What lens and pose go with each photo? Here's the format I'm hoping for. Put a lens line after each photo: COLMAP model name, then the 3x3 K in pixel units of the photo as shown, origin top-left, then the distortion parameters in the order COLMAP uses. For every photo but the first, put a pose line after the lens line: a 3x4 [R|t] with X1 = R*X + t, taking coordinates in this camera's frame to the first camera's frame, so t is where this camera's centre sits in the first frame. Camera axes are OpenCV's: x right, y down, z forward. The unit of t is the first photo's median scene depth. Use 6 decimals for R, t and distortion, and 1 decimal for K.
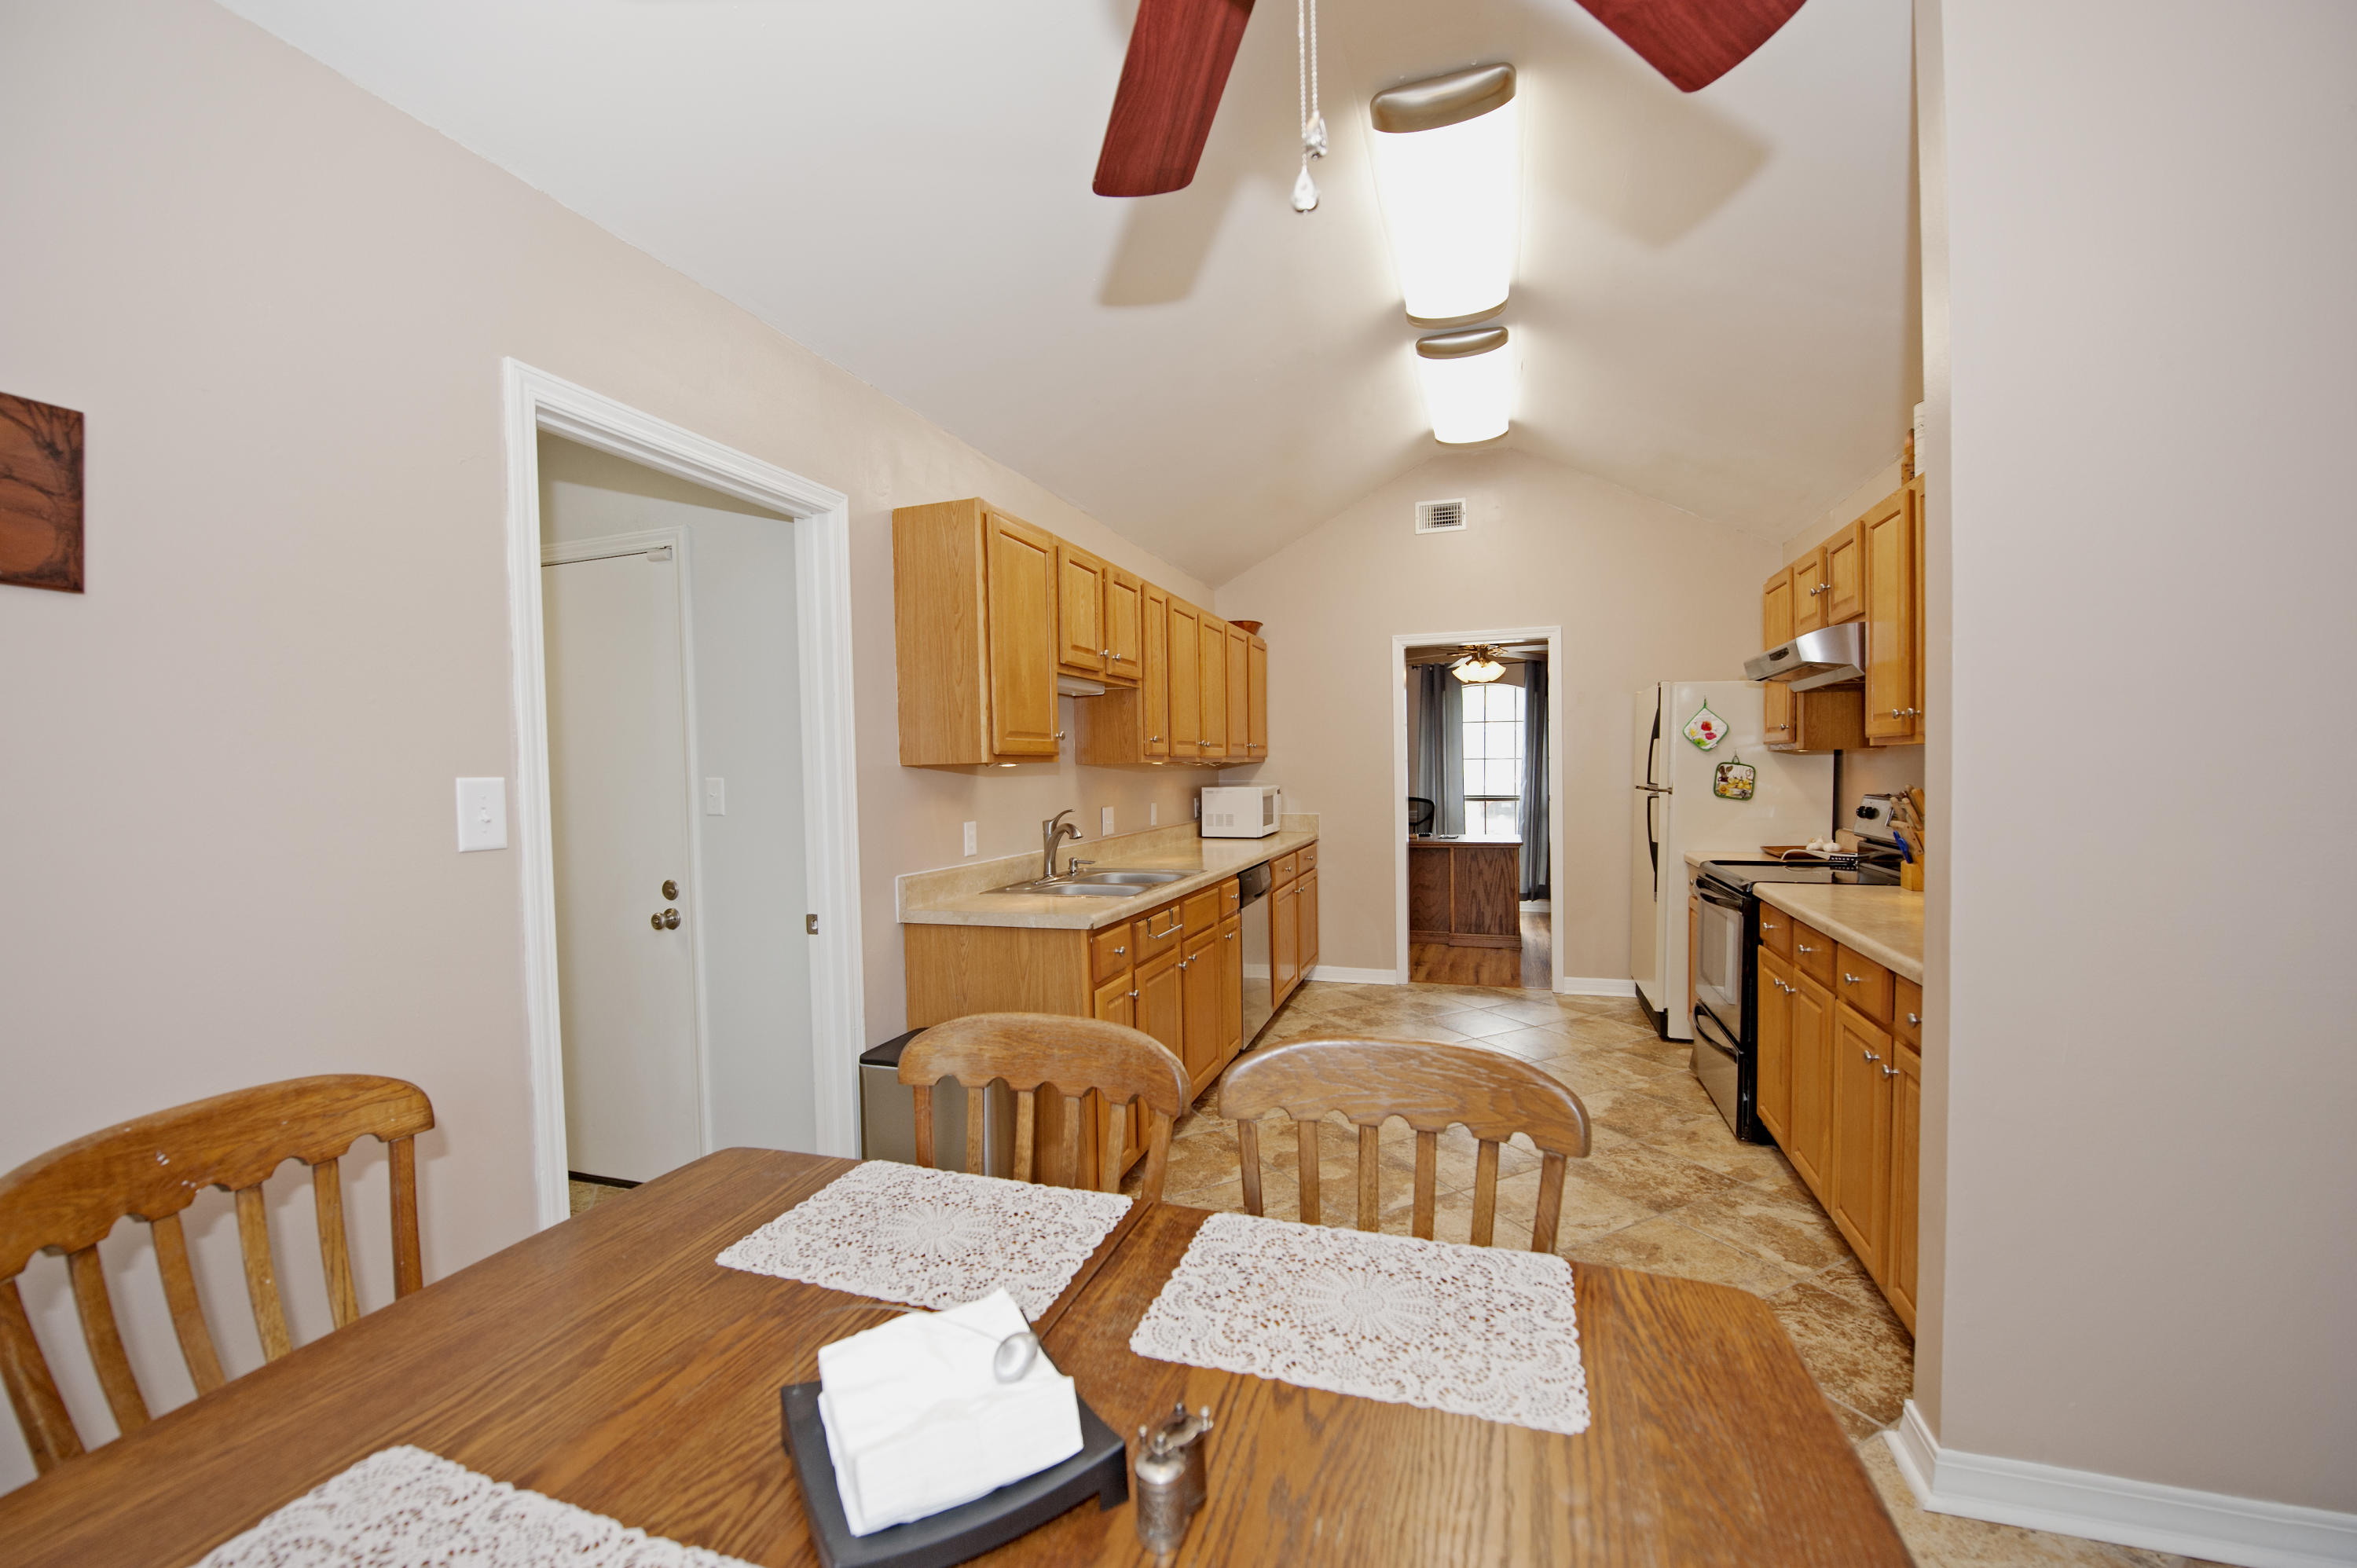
lens RADIAL K [[938.9, 0, 1184.1], [0, 938.9, 798.4], [0, 0, 1]] dist [-0.013843, -0.003207]
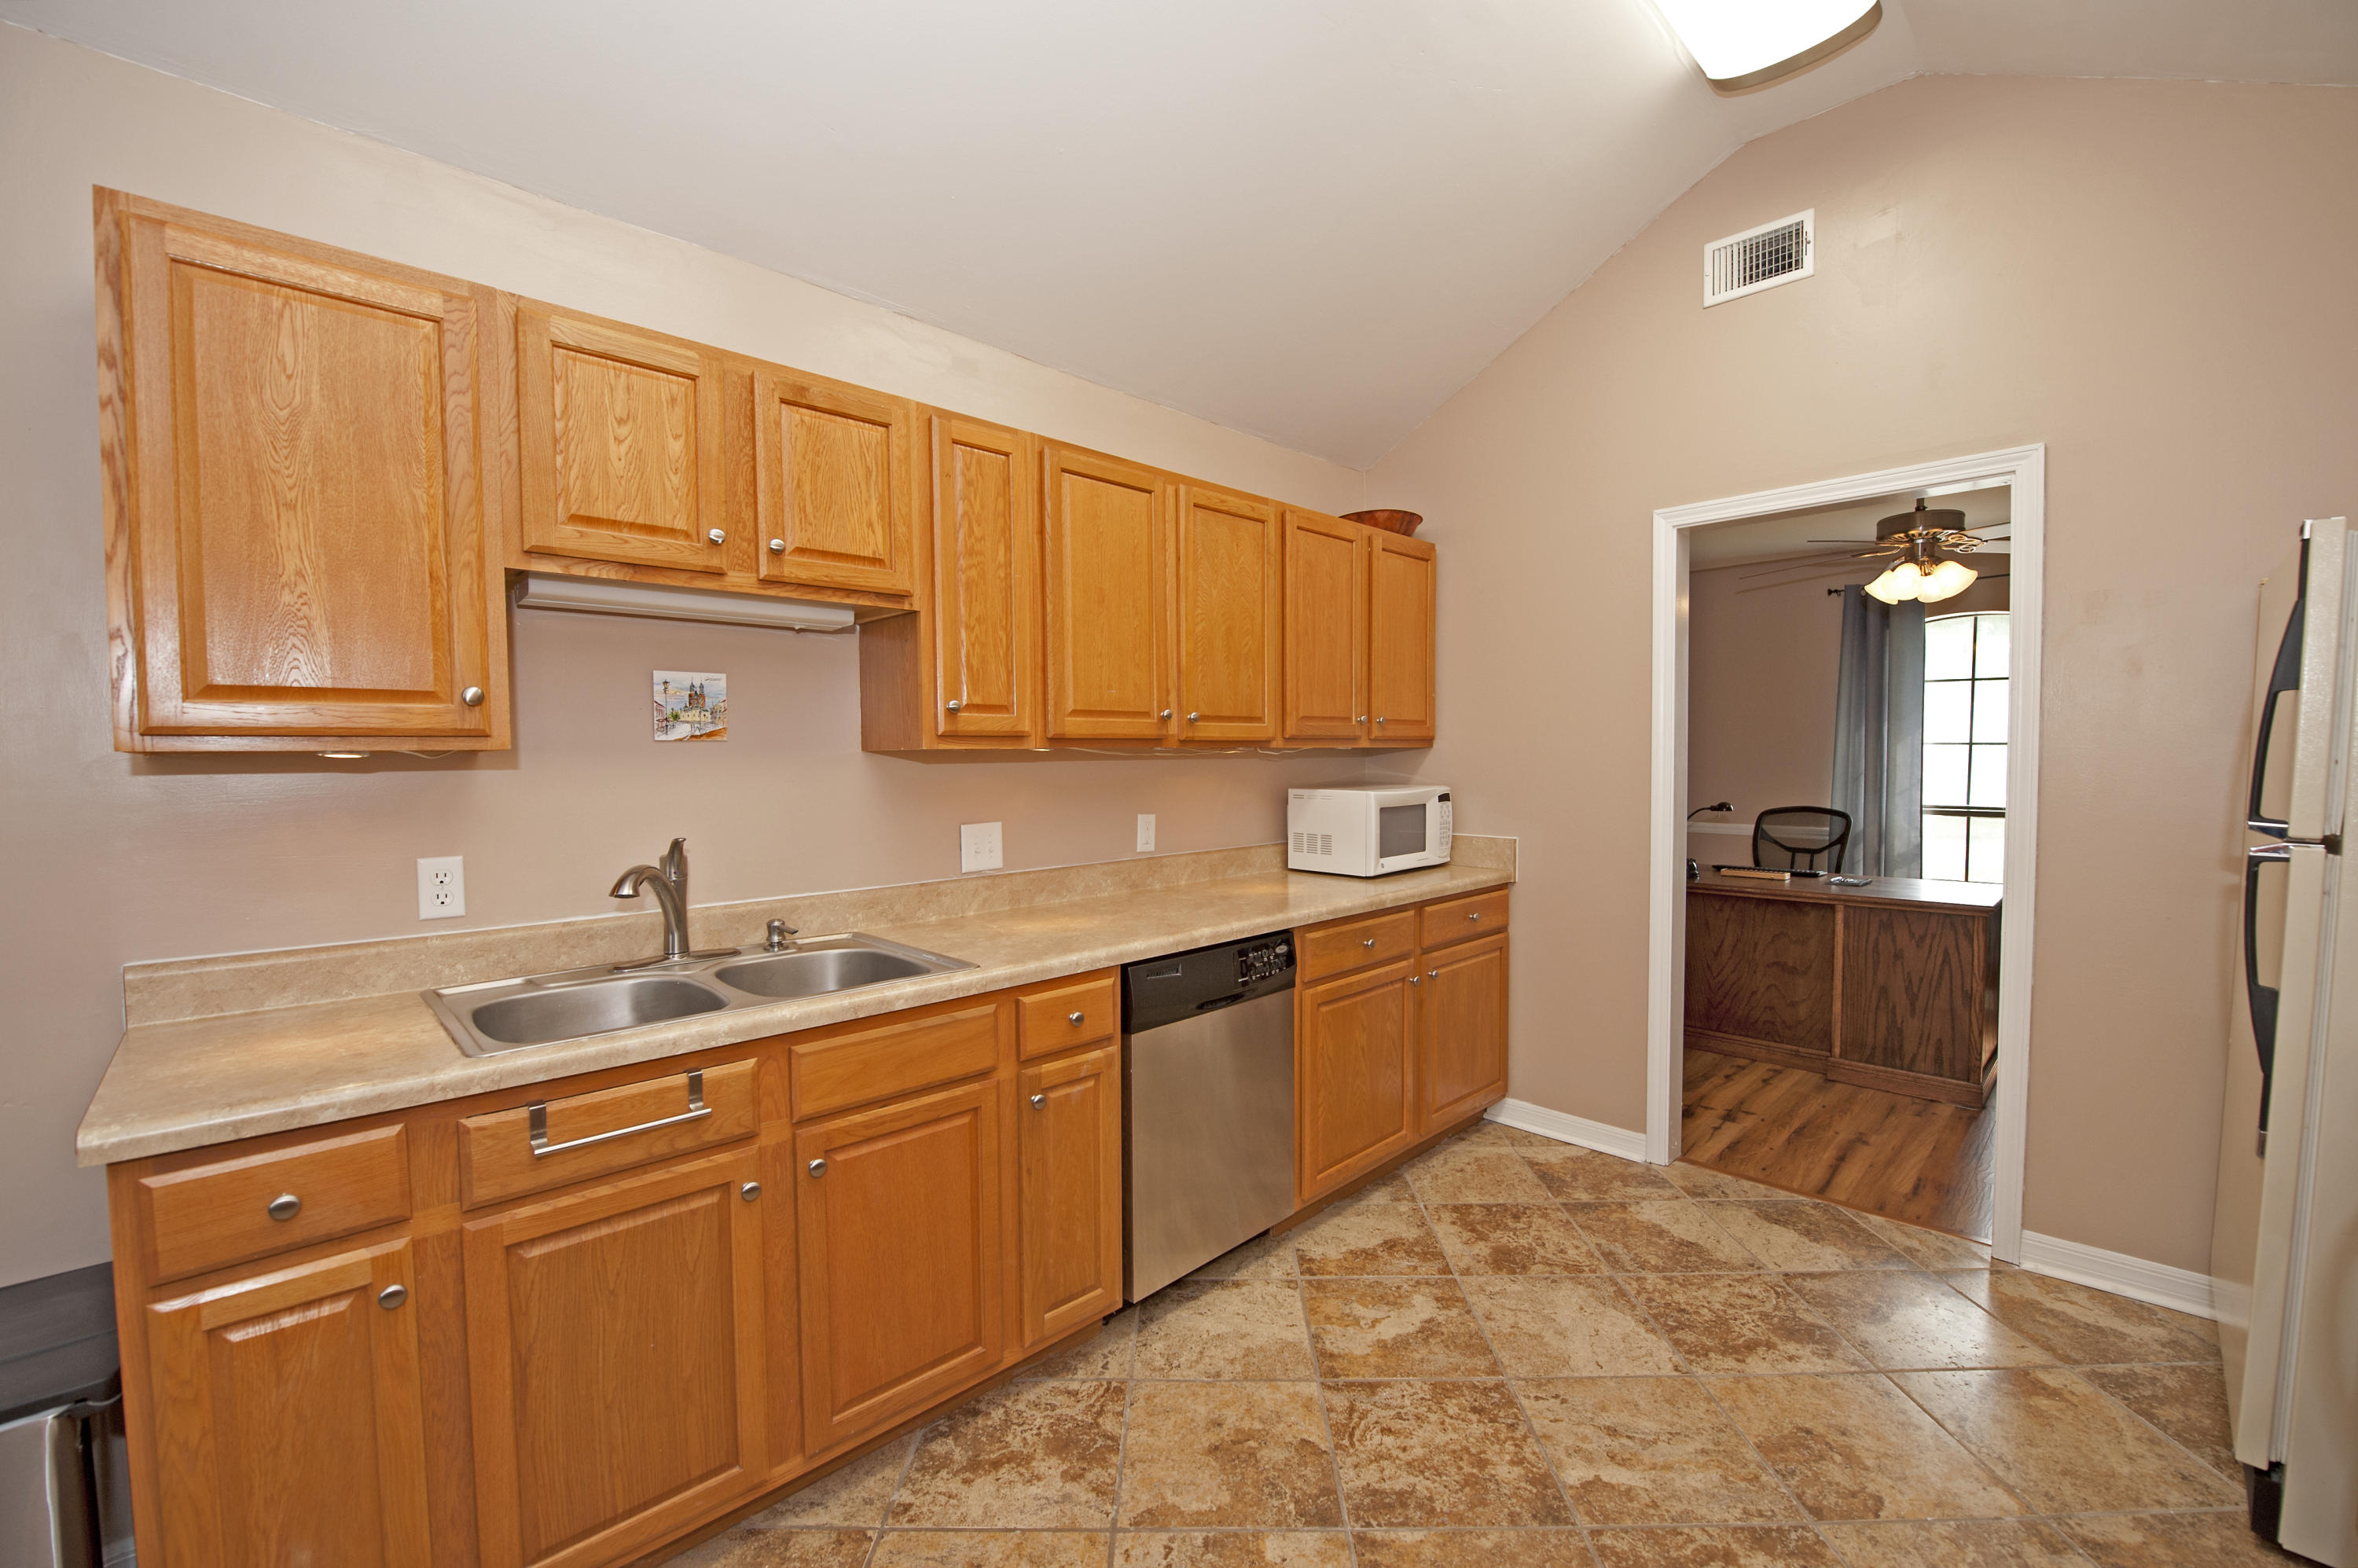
lens RADIAL K [[956.8, 0, 1187.4], [0, 956.8, 796.2], [0, 0, 1]] dist [-0.012421, -0.003918]
pose [[0.892625, 0.029796, -0.449814, 0.275630], [-0.021842, 0.999500, 0.022865, -0.022139], [0.450270, -0.010585, 0.892830, 0.470298]]
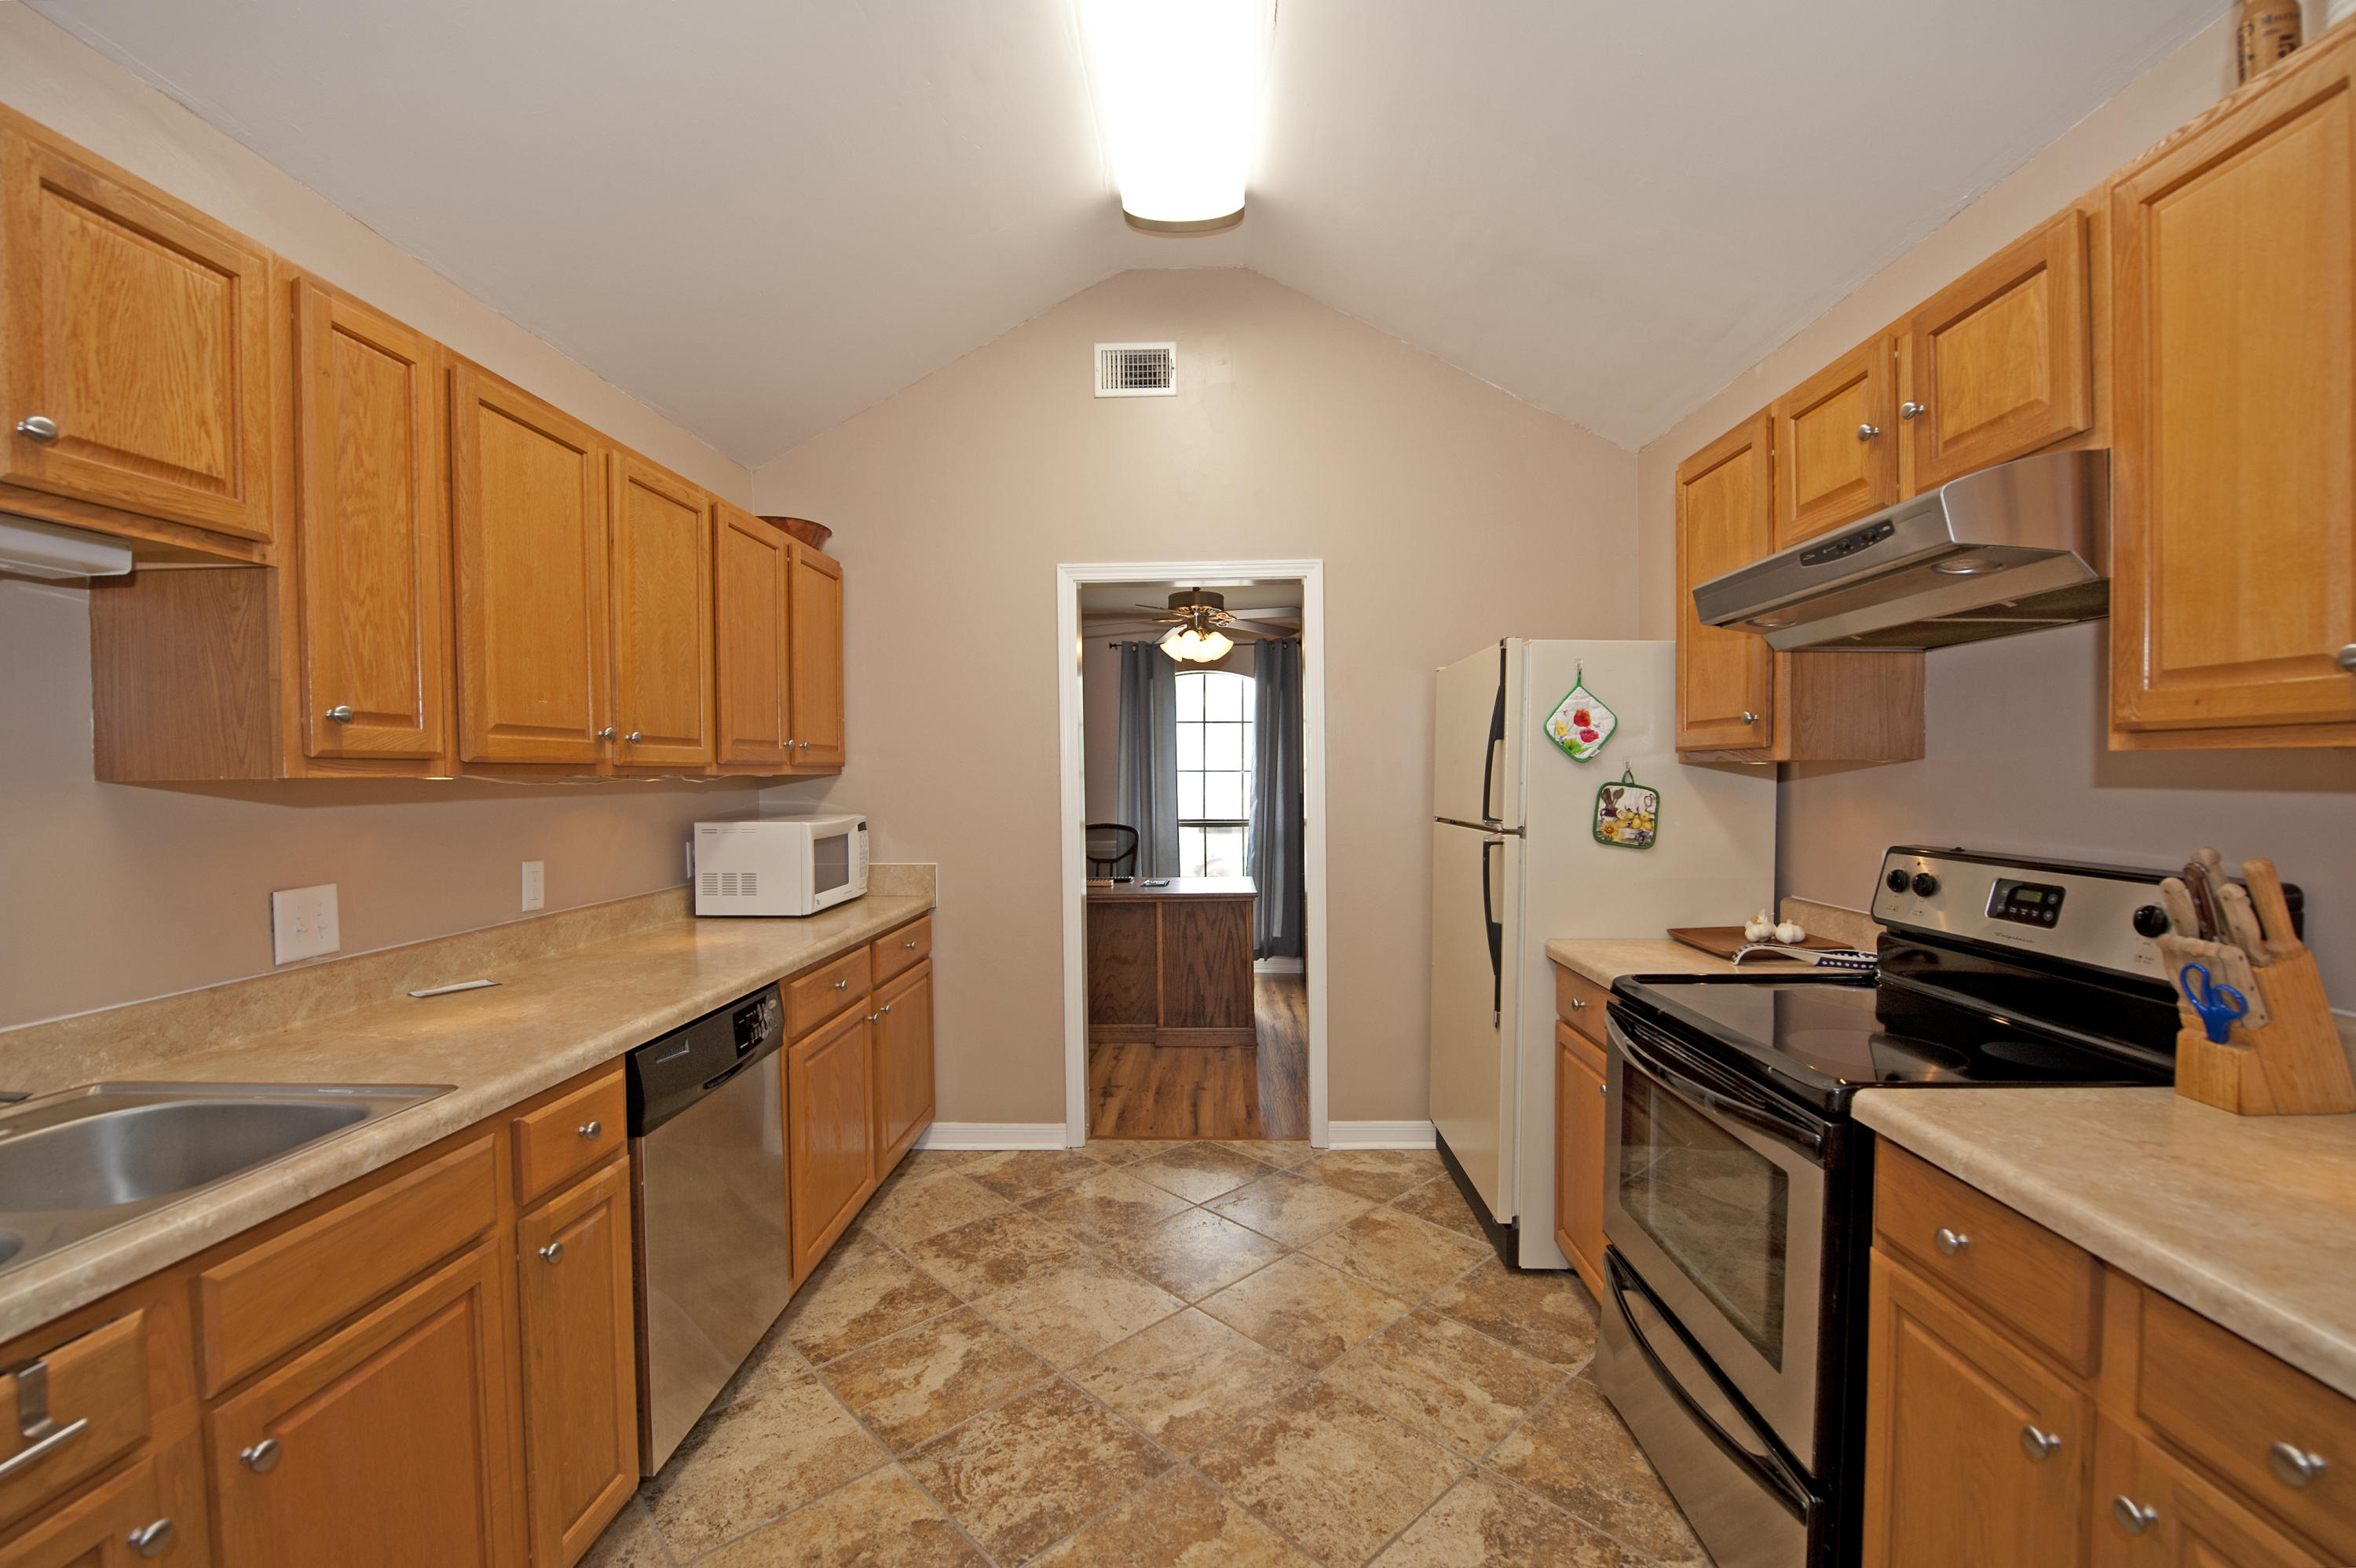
lens RADIAL K [[979.1, 0, 1185.5], [0, 979.1, 798.5], [0, 0, 1]] dist [-0.014630, -0.003517]
pose [[0.957403, -0.000191, 0.288756, 0.142281], [0.003507, 0.999934, -0.010966, -0.020702], [-0.288735, 0.011511, 0.957340, 0.452095]]
